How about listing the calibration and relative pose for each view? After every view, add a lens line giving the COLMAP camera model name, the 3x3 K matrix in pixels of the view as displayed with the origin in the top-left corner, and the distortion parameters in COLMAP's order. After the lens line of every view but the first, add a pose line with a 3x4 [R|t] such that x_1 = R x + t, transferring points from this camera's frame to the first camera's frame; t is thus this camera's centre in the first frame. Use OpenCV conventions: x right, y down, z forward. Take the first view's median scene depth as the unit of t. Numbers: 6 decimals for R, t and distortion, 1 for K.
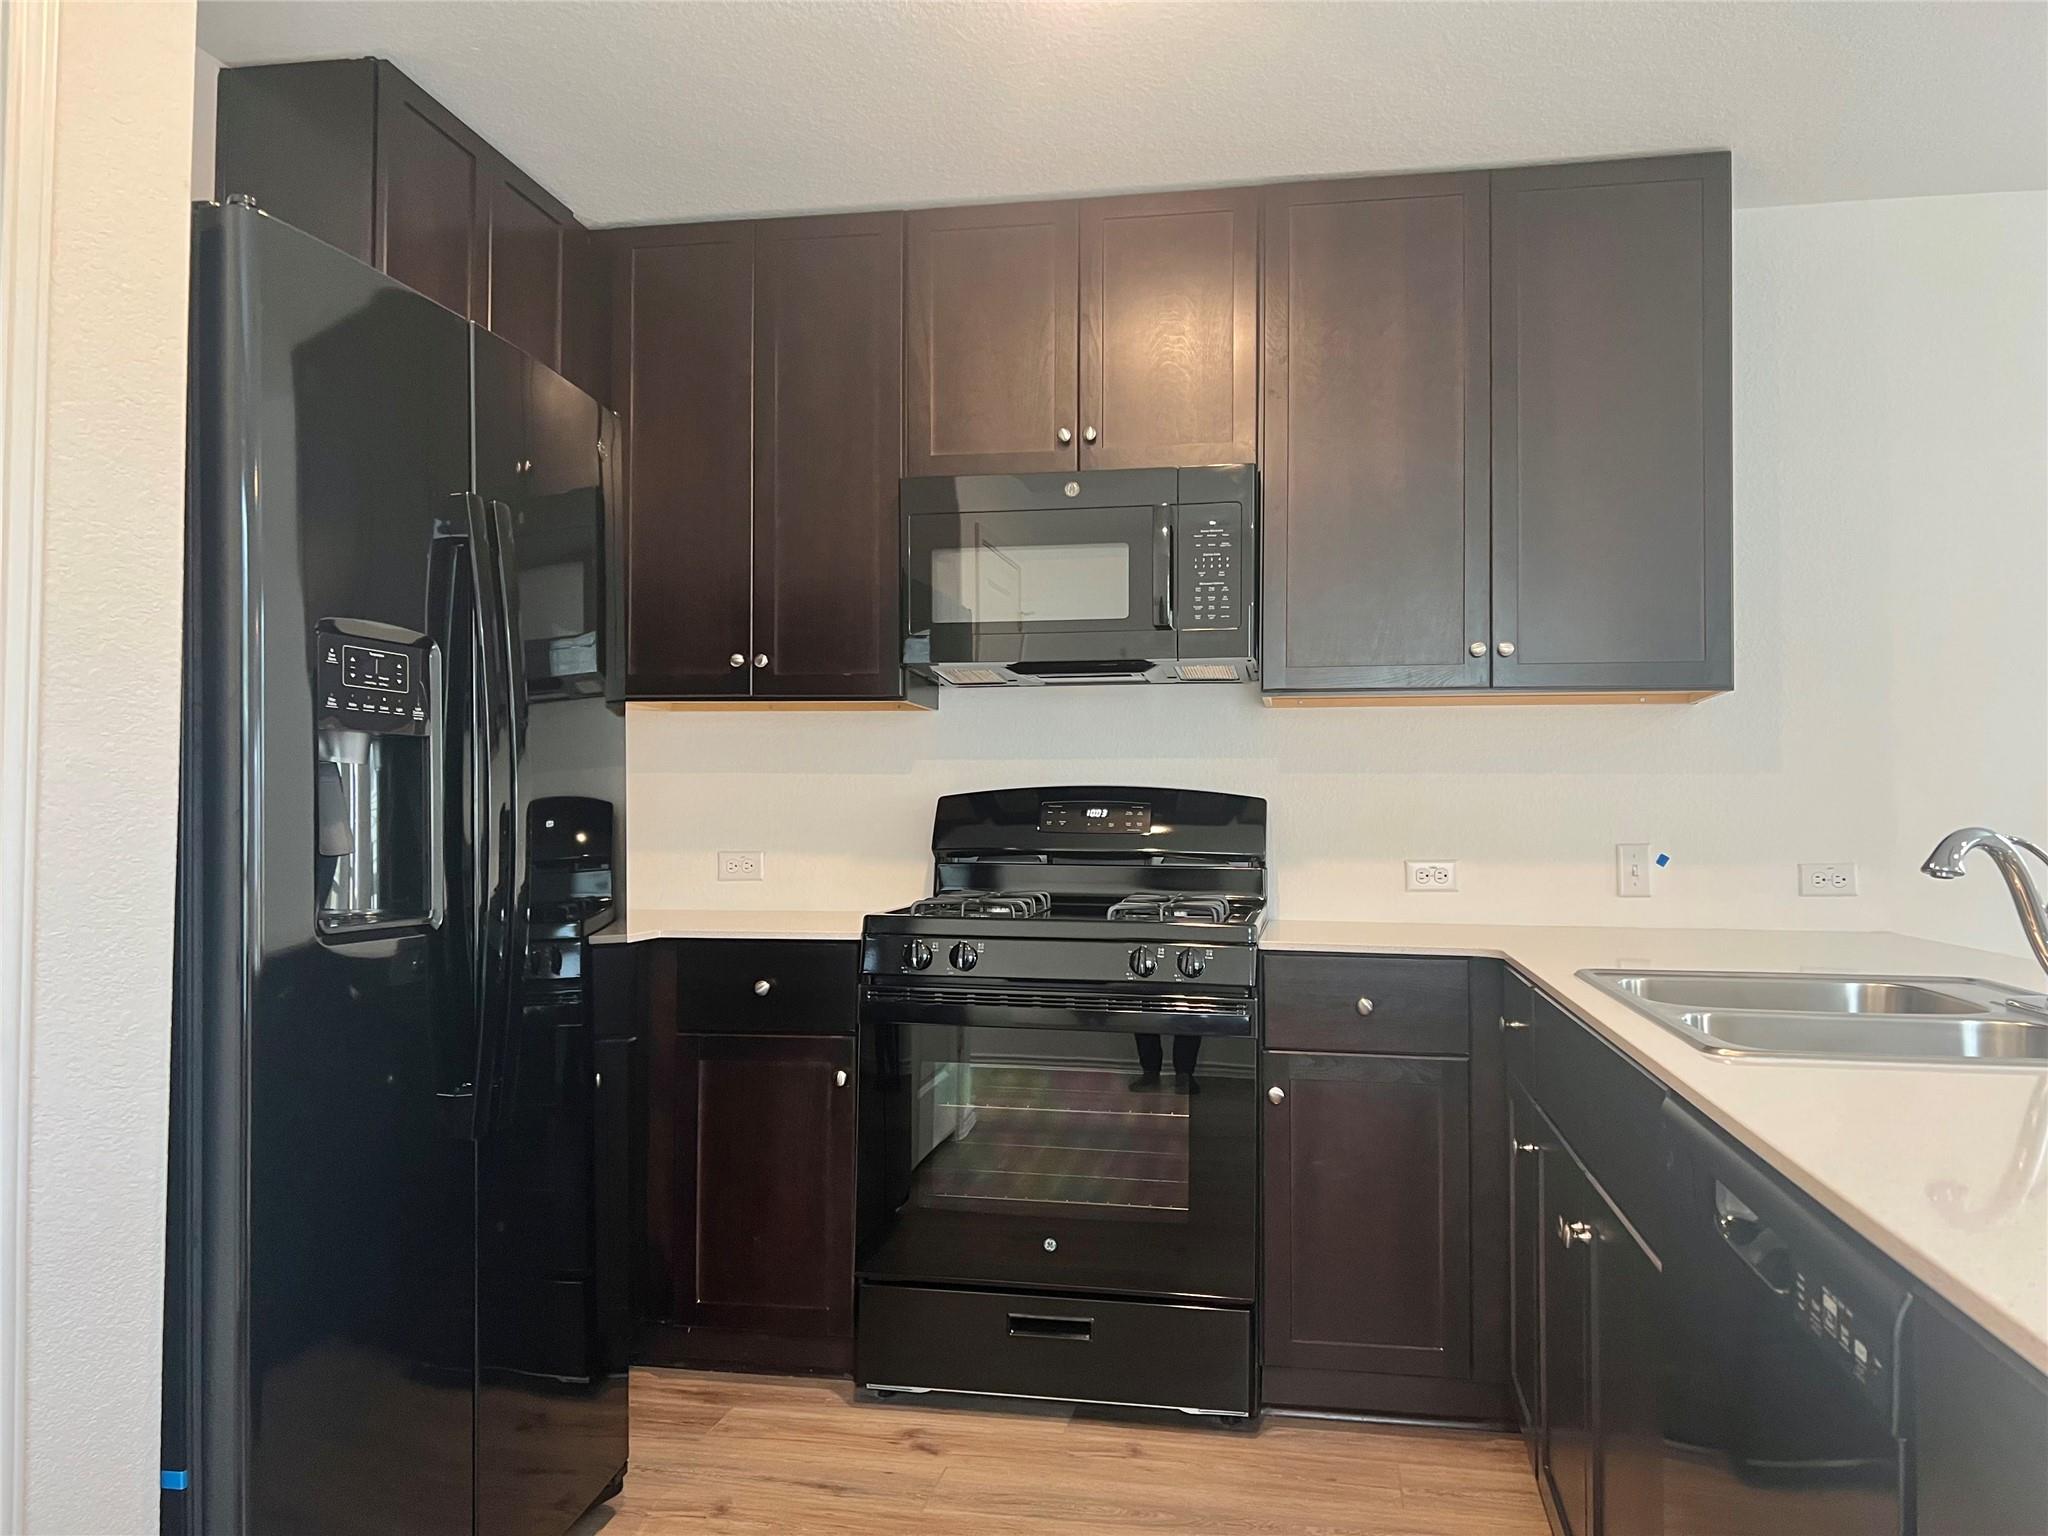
lens RADIAL K [[1563.2, 0, 1024.0], [0, 1563.2, 768.0], [0, 0, 1]] dist [0.092473, -0.137599]
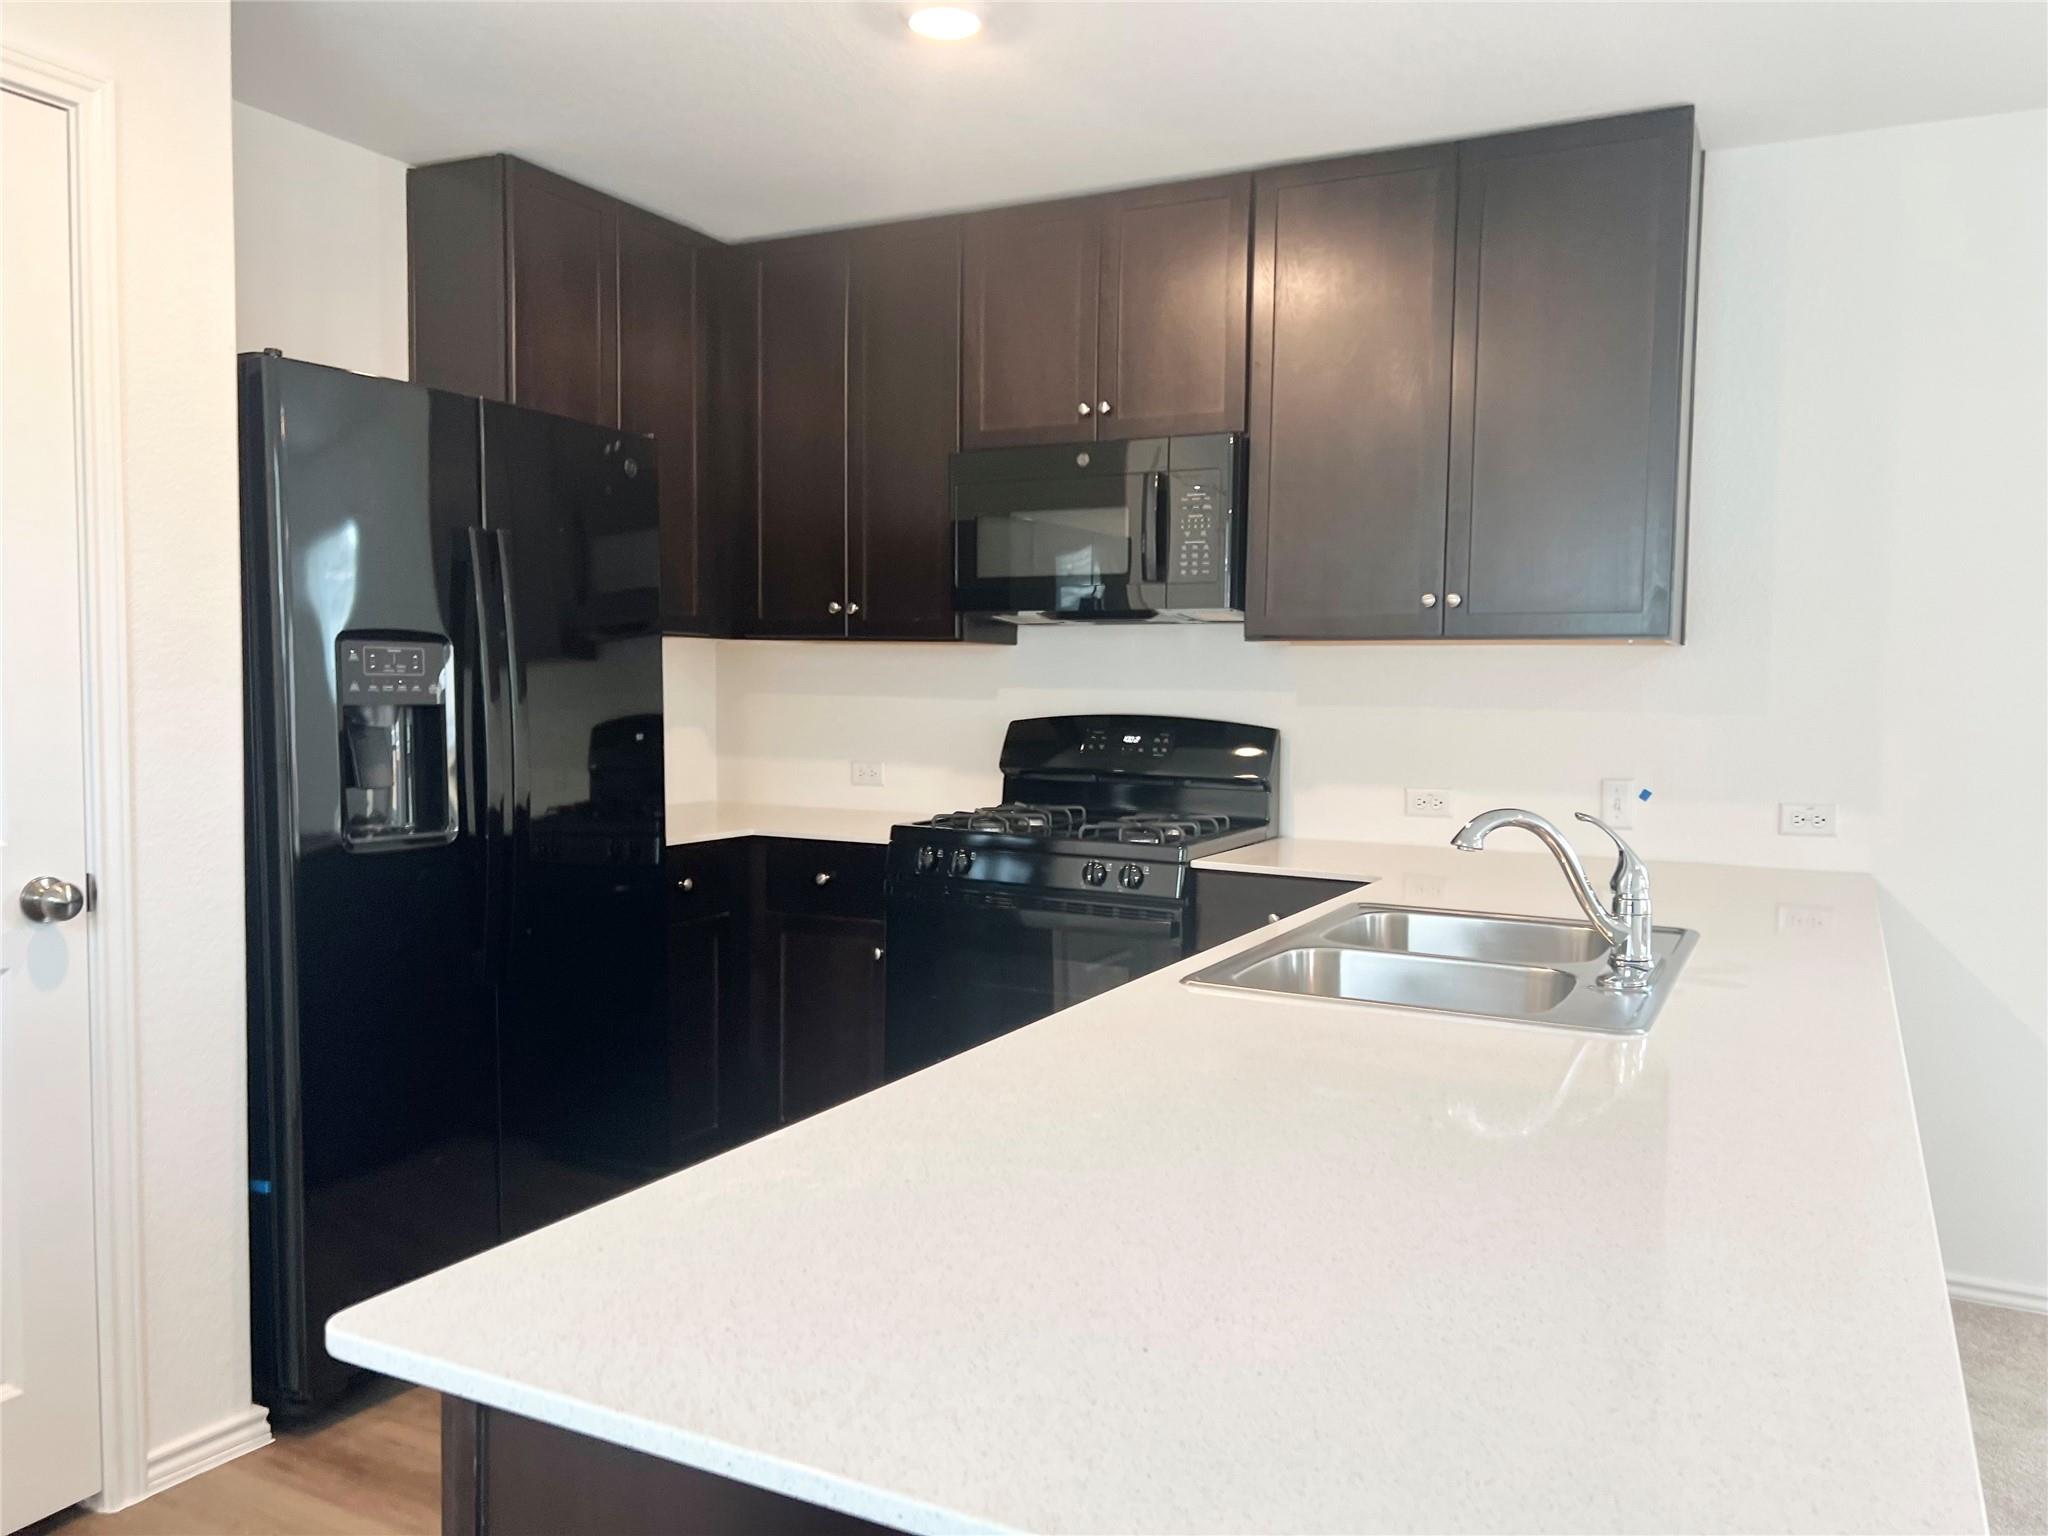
lens RADIAL K [[1556.5, 0, 1025.7], [0, 1556.5, 785.3], [0, 0, 1]] dist [0.028488, -0.002434]
pose [[0.954357, 0.028879, -0.297269, 0.341855], [0.000254, 0.995236, 0.097499, -0.053094], [0.298668, -0.093124, 0.949803, -0.116779]]
